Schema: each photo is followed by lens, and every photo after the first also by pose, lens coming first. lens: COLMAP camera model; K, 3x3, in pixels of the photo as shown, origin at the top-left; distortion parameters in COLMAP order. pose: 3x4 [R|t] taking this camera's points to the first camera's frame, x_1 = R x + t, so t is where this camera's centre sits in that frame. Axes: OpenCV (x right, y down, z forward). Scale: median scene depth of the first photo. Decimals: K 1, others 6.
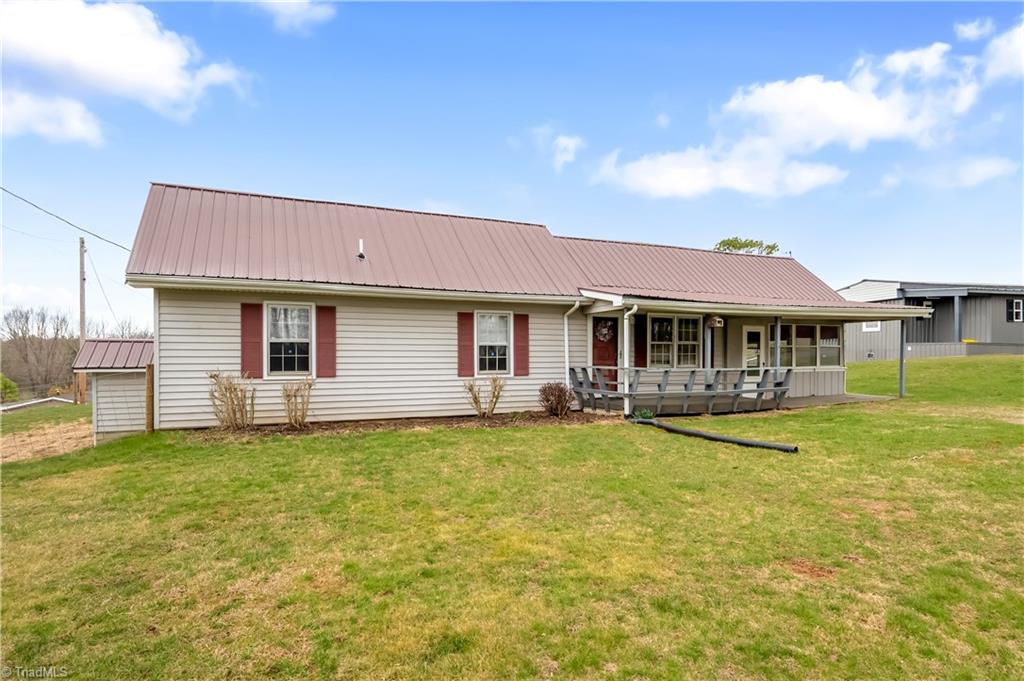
lens RADIAL K [[565.7, 0, 509.8], [0, 565.7, 336.3], [0, 0, 1]] dist [0.042183, -0.000202]
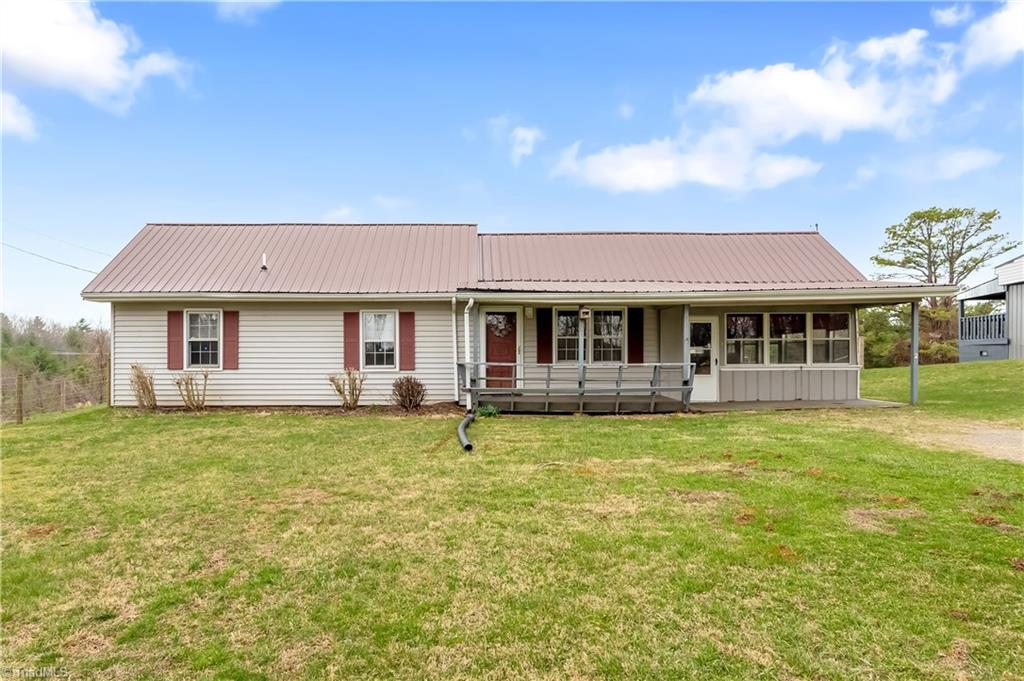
lens RADIAL K [[528.5, 0, 511.3], [0, 528.5, 339.3], [0, 0, 1]] dist [0.019349, 0.000239]
pose [[0.915697, -0.012564, -0.401672, 0.620408], [0.016368, 0.999848, 0.006039, 0.009413], [0.401535, -0.012105, 0.915764, 0.184274]]
